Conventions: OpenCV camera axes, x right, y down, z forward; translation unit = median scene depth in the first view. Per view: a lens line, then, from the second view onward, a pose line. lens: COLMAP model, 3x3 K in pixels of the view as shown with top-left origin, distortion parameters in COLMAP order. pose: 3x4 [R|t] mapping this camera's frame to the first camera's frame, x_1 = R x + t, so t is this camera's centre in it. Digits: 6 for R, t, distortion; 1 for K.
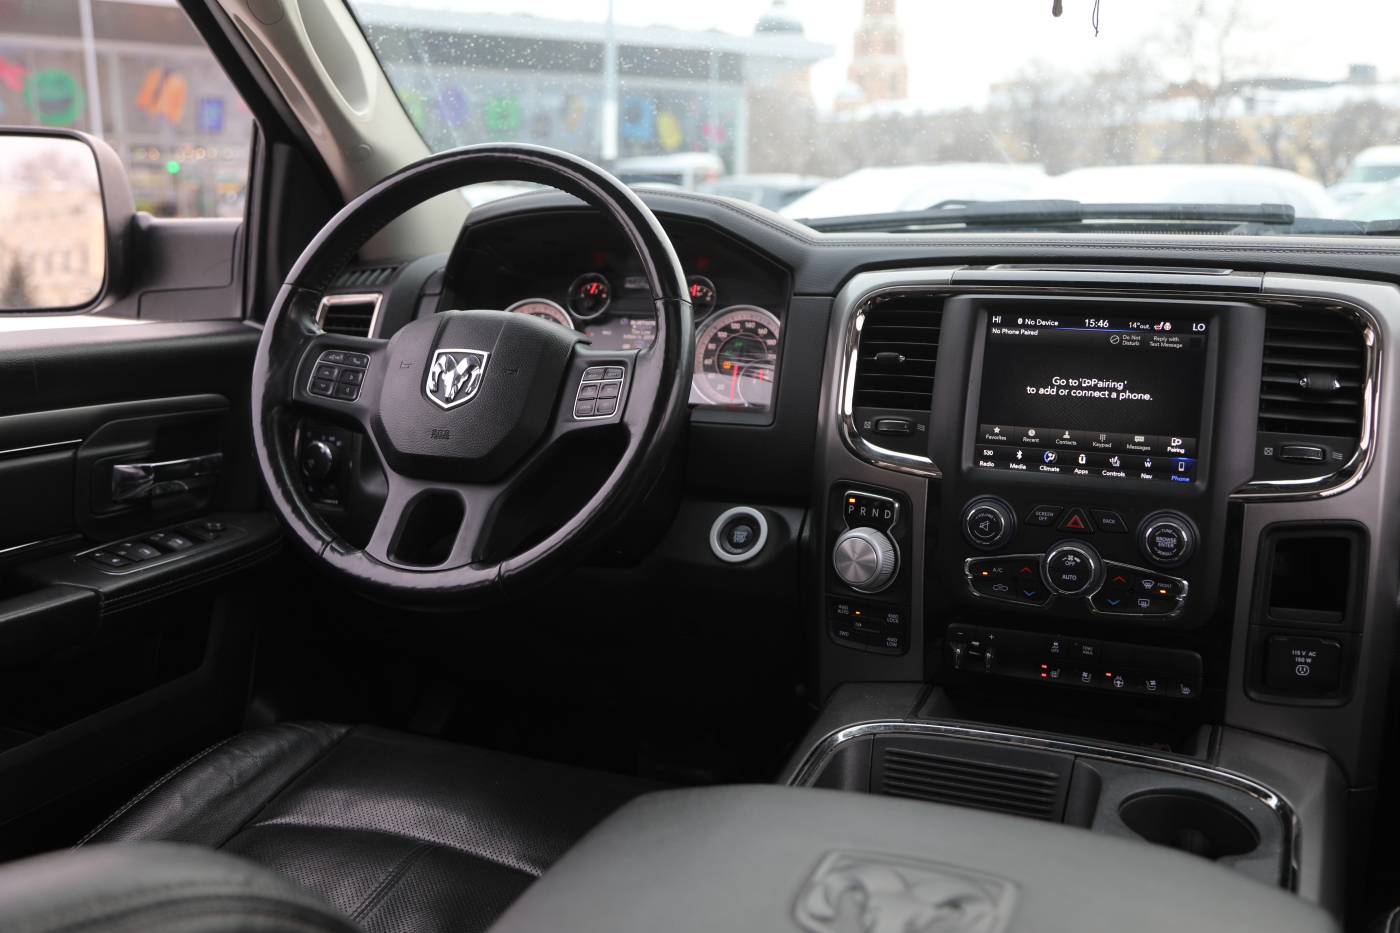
lens RADIAL K [[1426.5, 0, 700.0], [0, 1426.5, 466.5], [0, 0, 1]] dist [-0.007949, 0.141503]
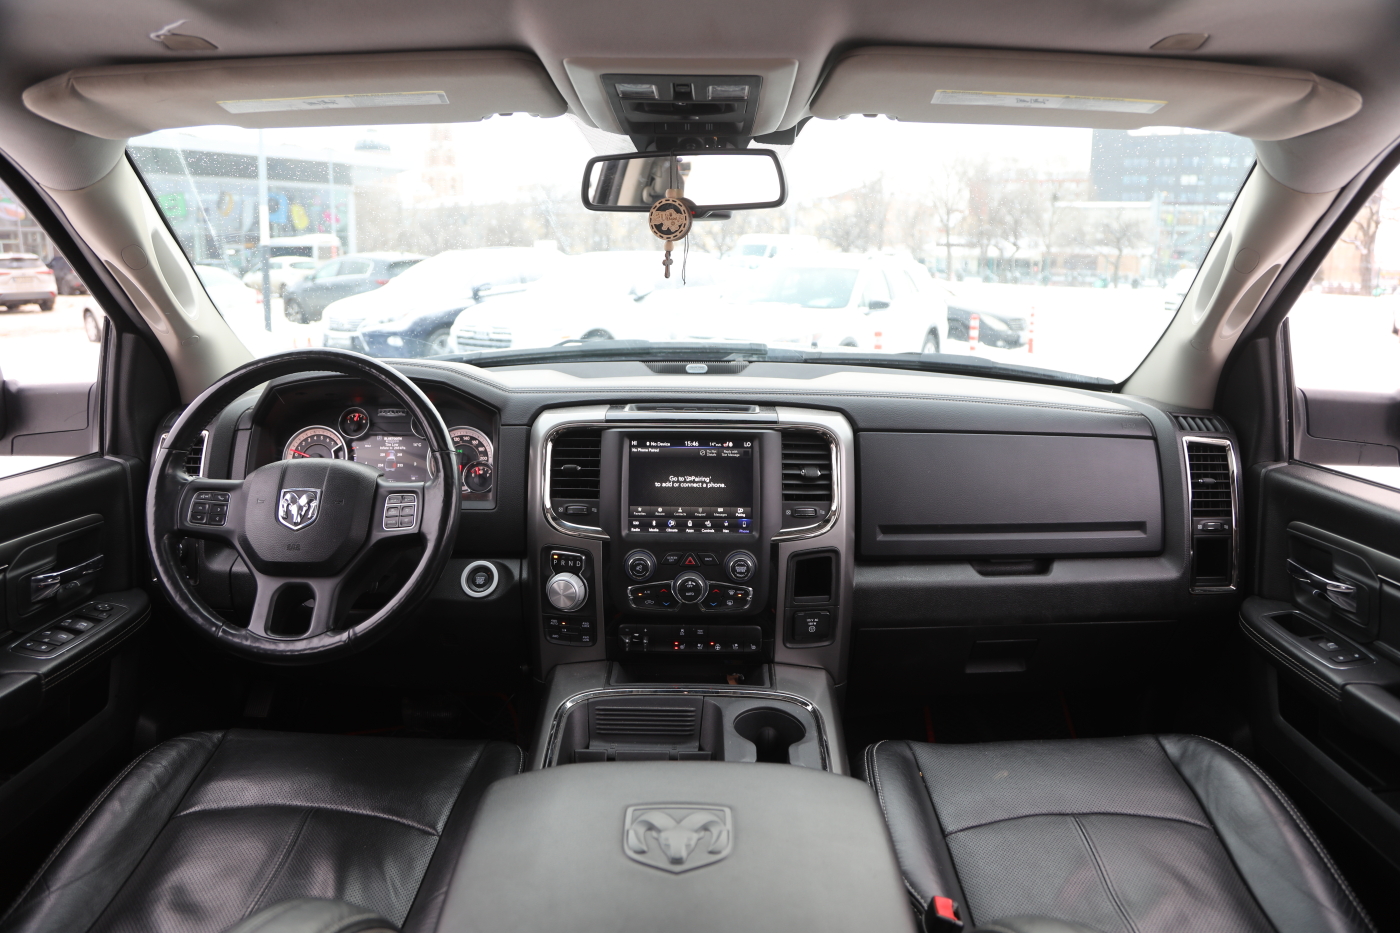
lens RADIAL K [[941.4, 0, 704.8], [0, 941.4, 451.7], [0, 0, 1]] dist [-0.126201, 0.065735]
pose [[0.925851, -0.072336, 0.370900, -0.131330], [0.065729, 0.997373, 0.030443, -0.123928], [-0.372127, -0.003807, 0.928174, -0.066533]]
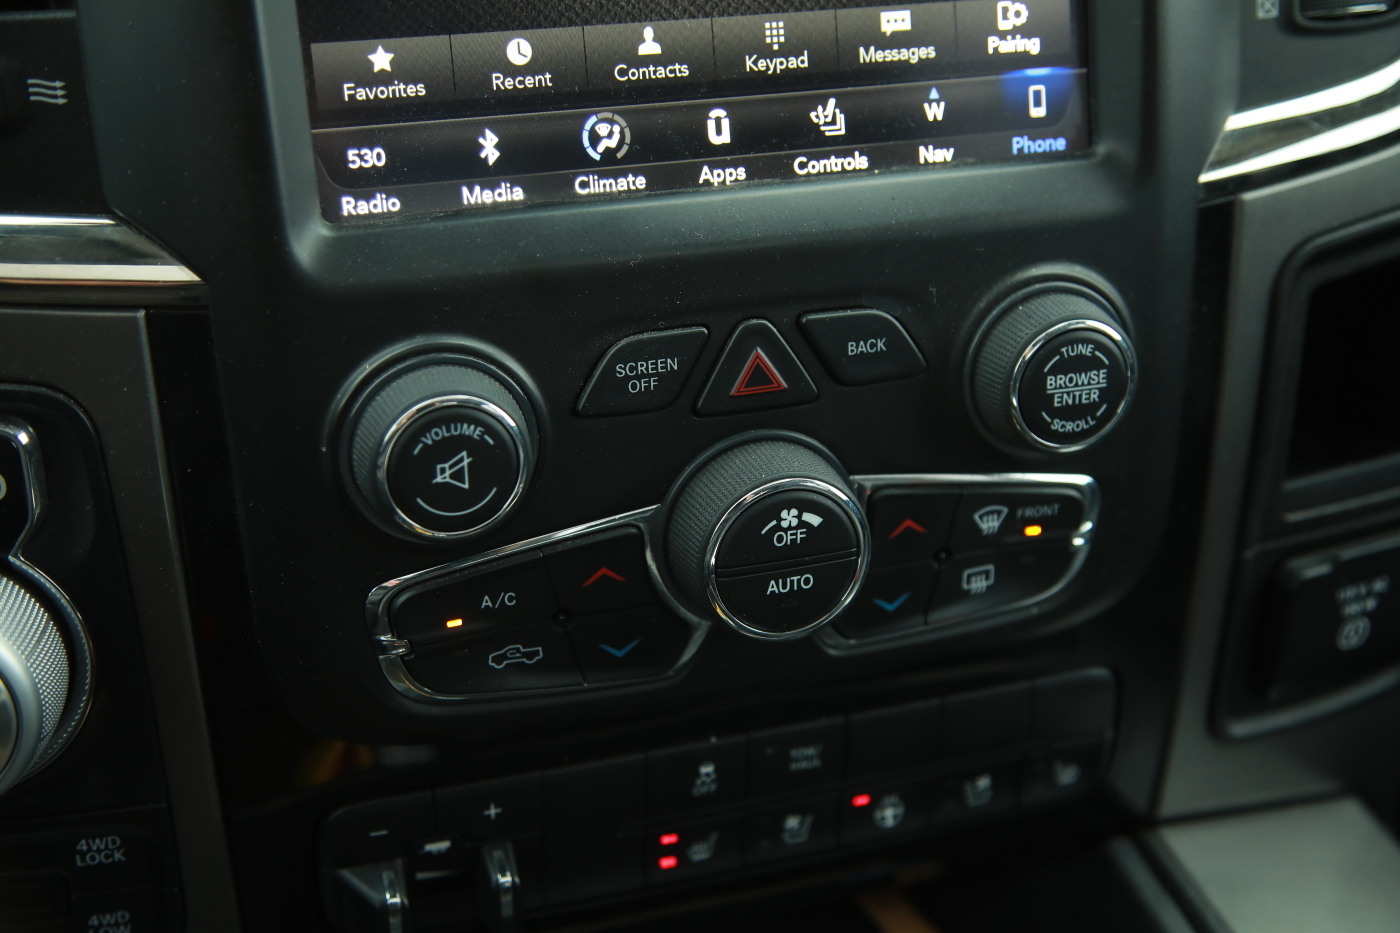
lens RADIAL K [[1871.8, 0, 694.7], [0, 1871.8, 449.6], [0, 0, 1]] dist [0.066003, 0.019840]
pose [[0.765808, -0.290922, 0.573501, 0.045096], [0.109196, 0.937695, 0.329856, -0.064025], [-0.633731, -0.189982, 0.749861, 0.718539]]
